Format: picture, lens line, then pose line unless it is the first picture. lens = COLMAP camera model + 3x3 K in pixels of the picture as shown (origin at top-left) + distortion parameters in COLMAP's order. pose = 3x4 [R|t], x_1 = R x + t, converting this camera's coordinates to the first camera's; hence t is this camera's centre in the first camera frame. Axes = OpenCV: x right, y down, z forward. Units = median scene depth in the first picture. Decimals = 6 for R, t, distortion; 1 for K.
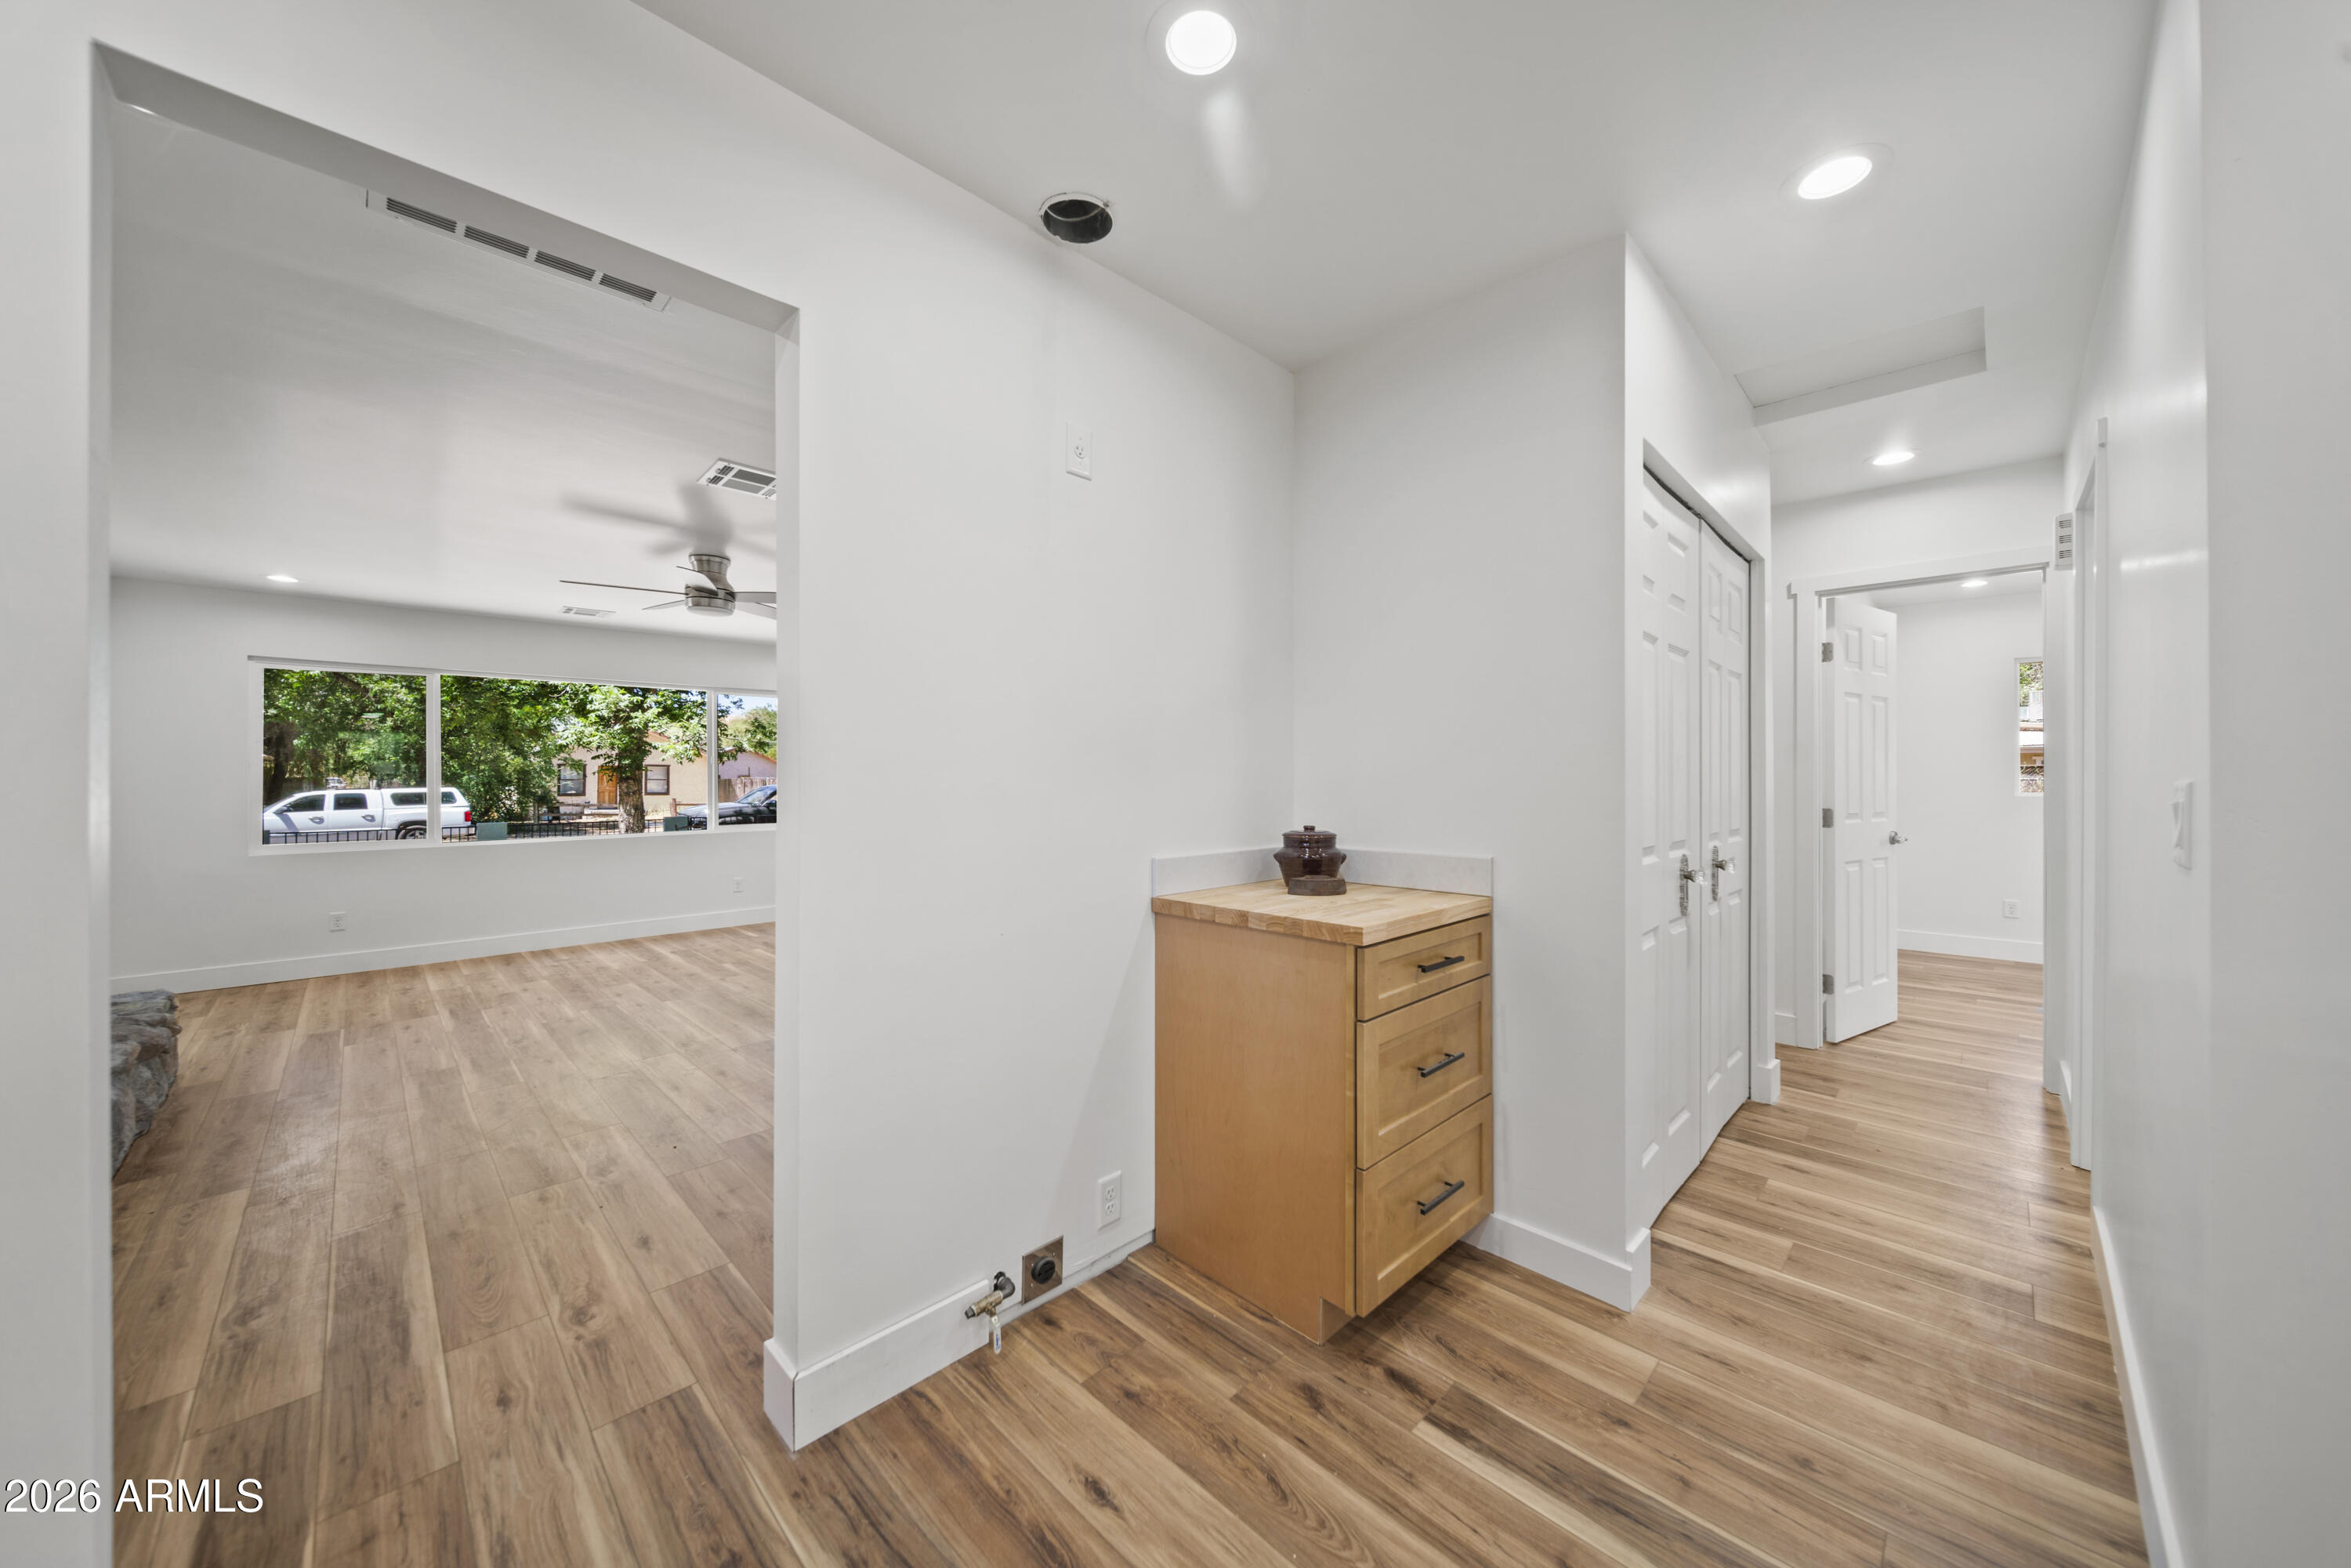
lens RADIAL K [[826.5, 0, 1165.5], [0, 826.5, 773.9], [0, 0, 1]] dist [-0.002422, -0.000900]
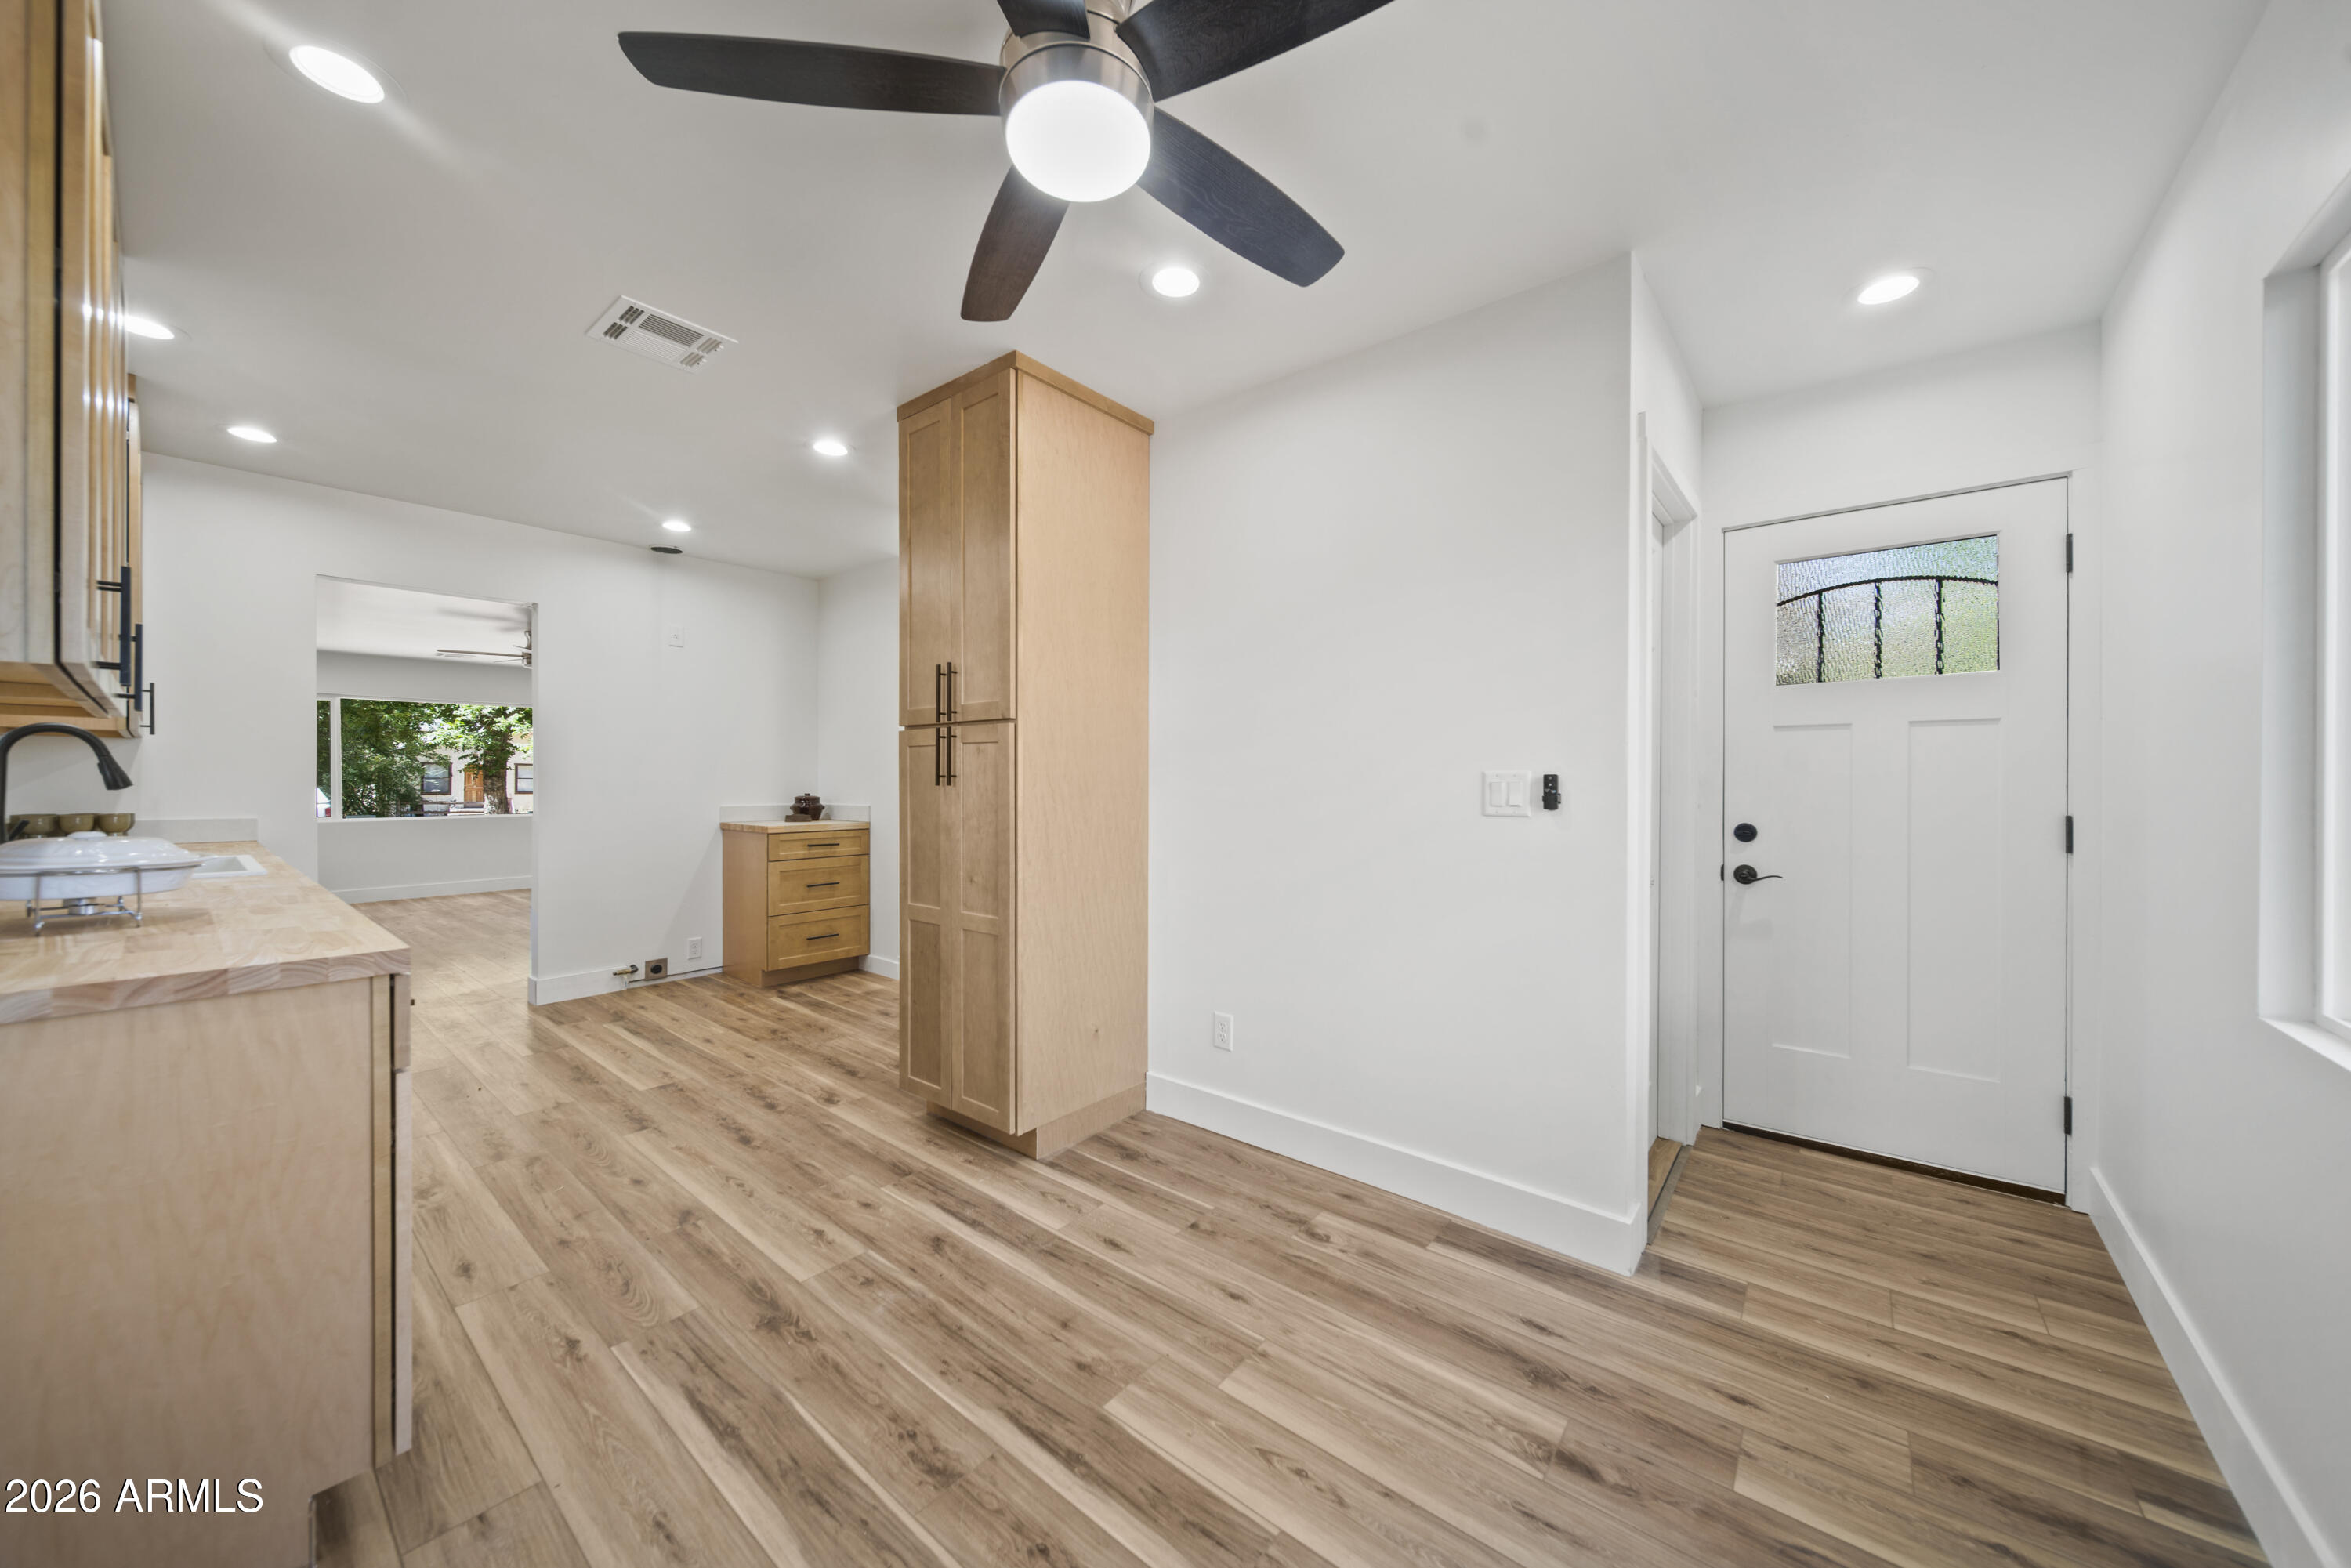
lens RADIAL K [[826.5, 0, 1175.9], [0, 826.5, 783.2], [0, 0, 1]] dist [-0.002422, -0.000900]
pose [[0.994126, -0.001335, 0.108222, 0.177037], [-0.000177, 0.999903, 0.013958, 0.000771], [-0.108231, -0.013895, 0.994029, -0.254504]]
